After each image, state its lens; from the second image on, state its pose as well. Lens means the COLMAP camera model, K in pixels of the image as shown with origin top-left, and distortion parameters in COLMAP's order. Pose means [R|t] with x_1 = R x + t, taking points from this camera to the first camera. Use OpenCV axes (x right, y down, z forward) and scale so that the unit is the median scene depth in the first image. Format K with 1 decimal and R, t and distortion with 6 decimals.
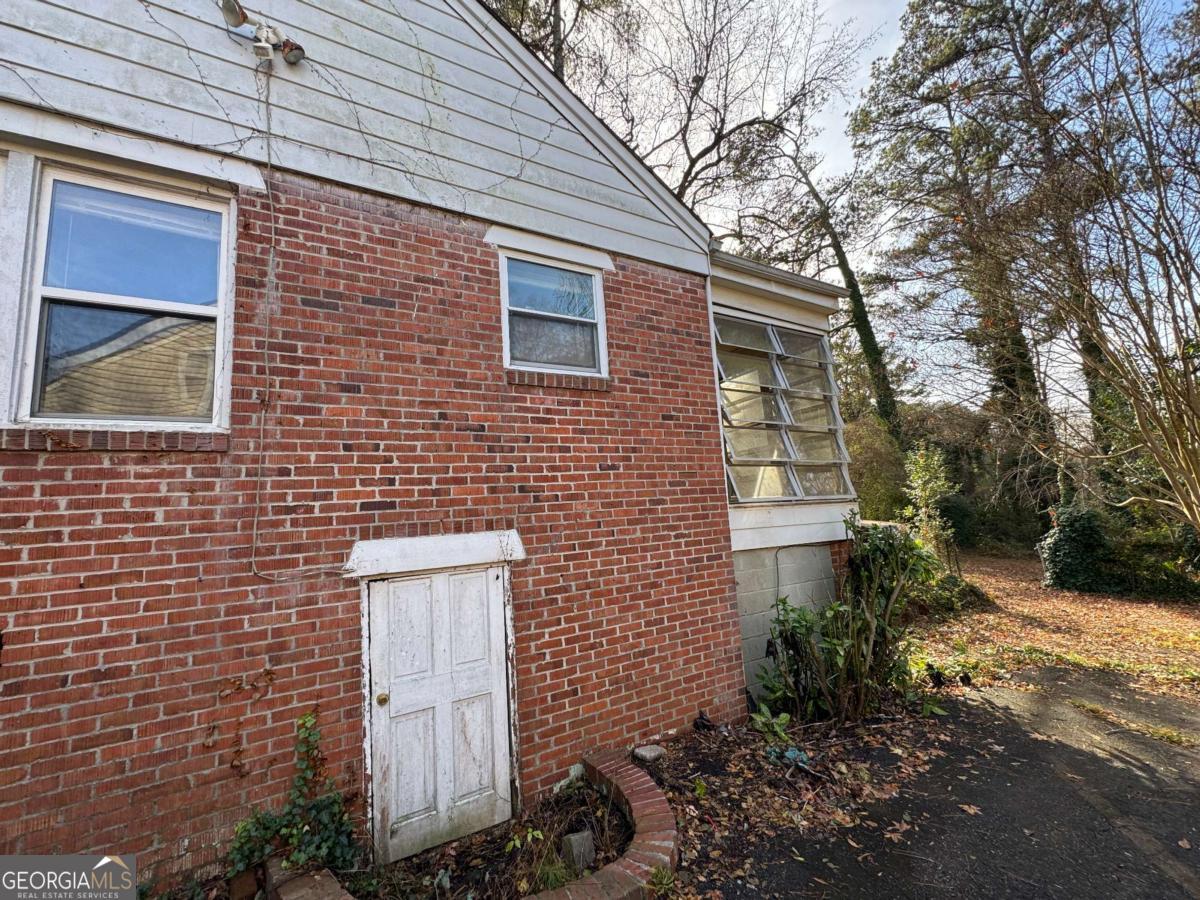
lens RADIAL K [[479.2, 0, 600.9], [0, 479.2, 449.6], [0, 0, 1]] dist [-0.001453, -0.000207]
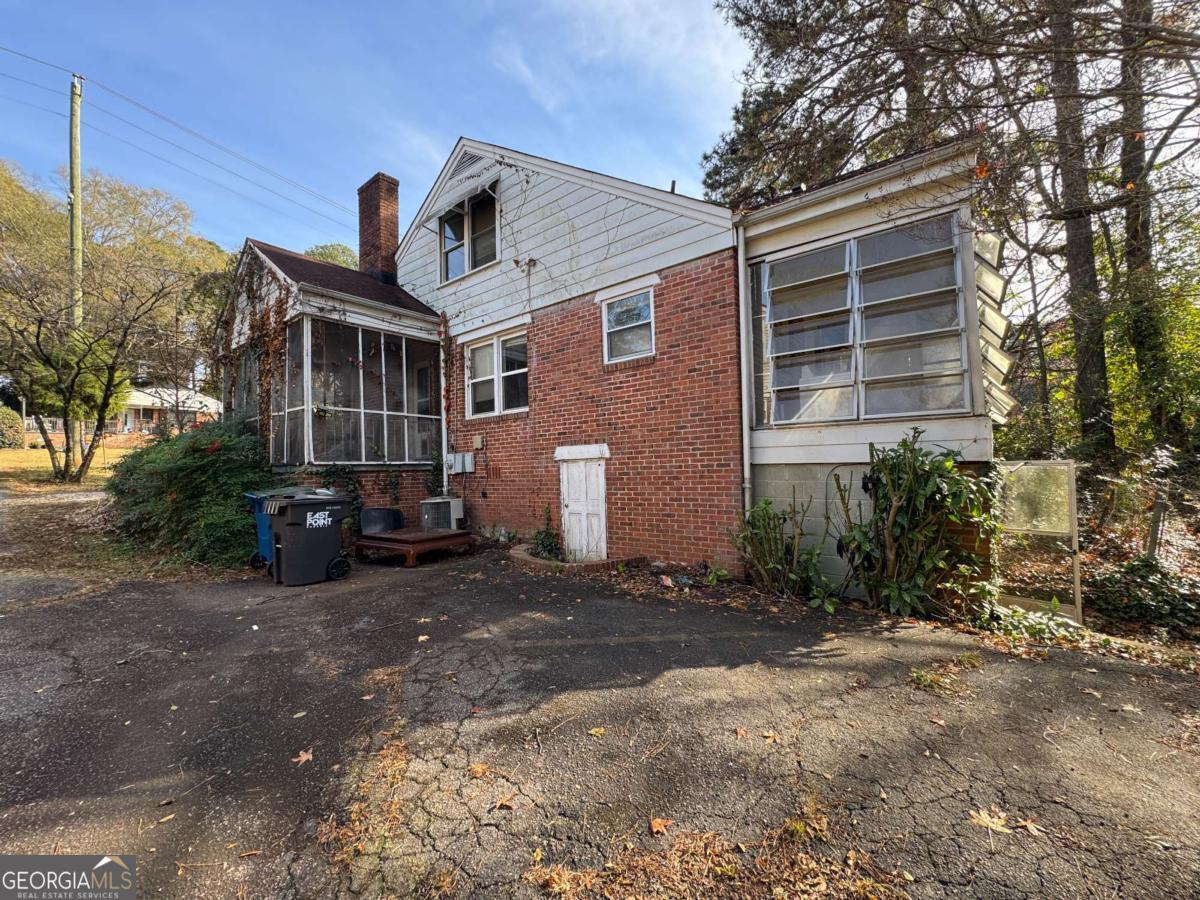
lens RADIAL K [[479.2, 0, 600.9], [0, 479.2, 449.6], [0, 0, 1]] dist [-0.001453, -0.000207]
pose [[0.385593, 0.018284, -0.922488, 1.916935], [0.133187, 0.988229, 0.075259, 0.035065], [0.913006, -0.151883, 0.378619, 0.194728]]
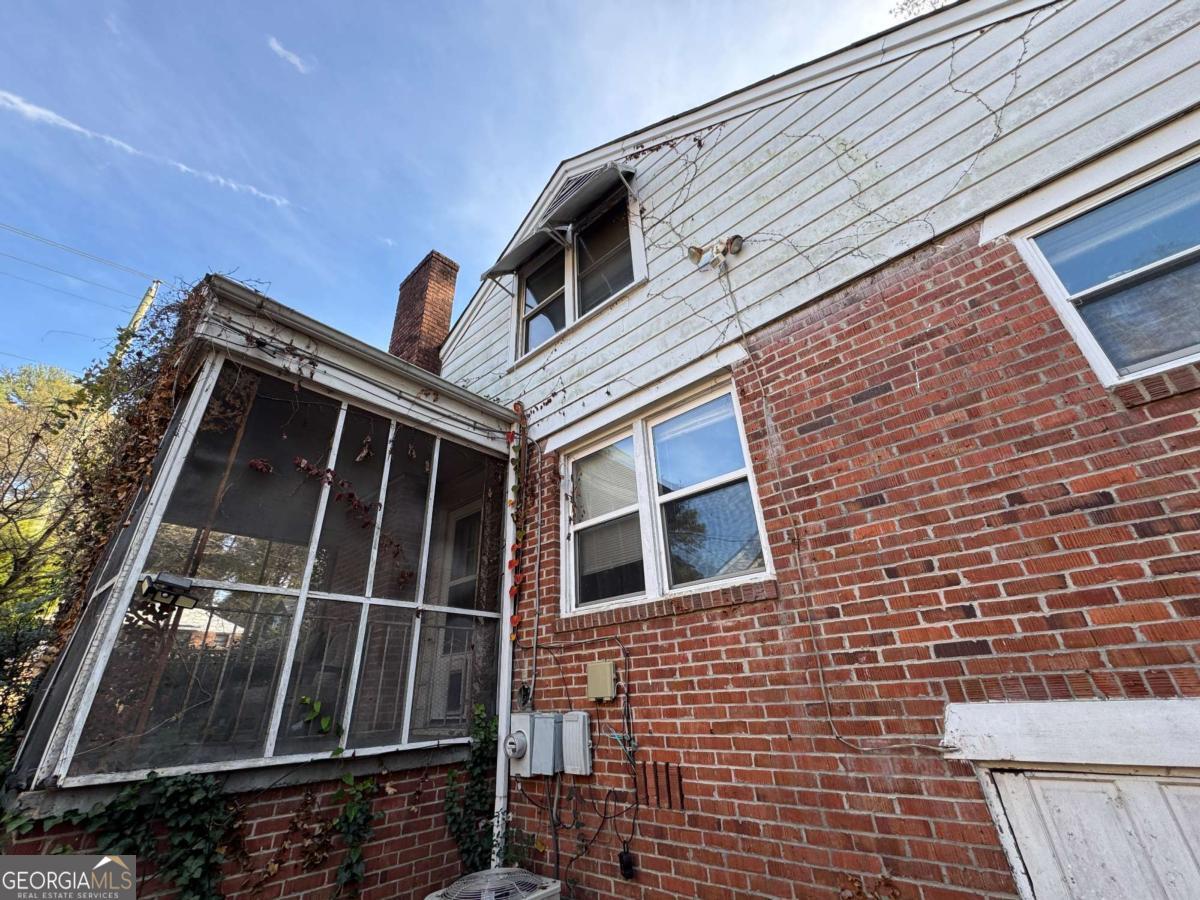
lens RADIAL K [[479.2, 0, 600.9], [0, 479.2, 449.6], [0, 0, 1]] dist [-0.001453, -0.000207]
pose [[0.327677, -0.382415, -0.863937, 0.081587], [0.154424, 0.923803, -0.350344, 0.010106], [0.932084, -0.018613, 0.361763, 0.243775]]
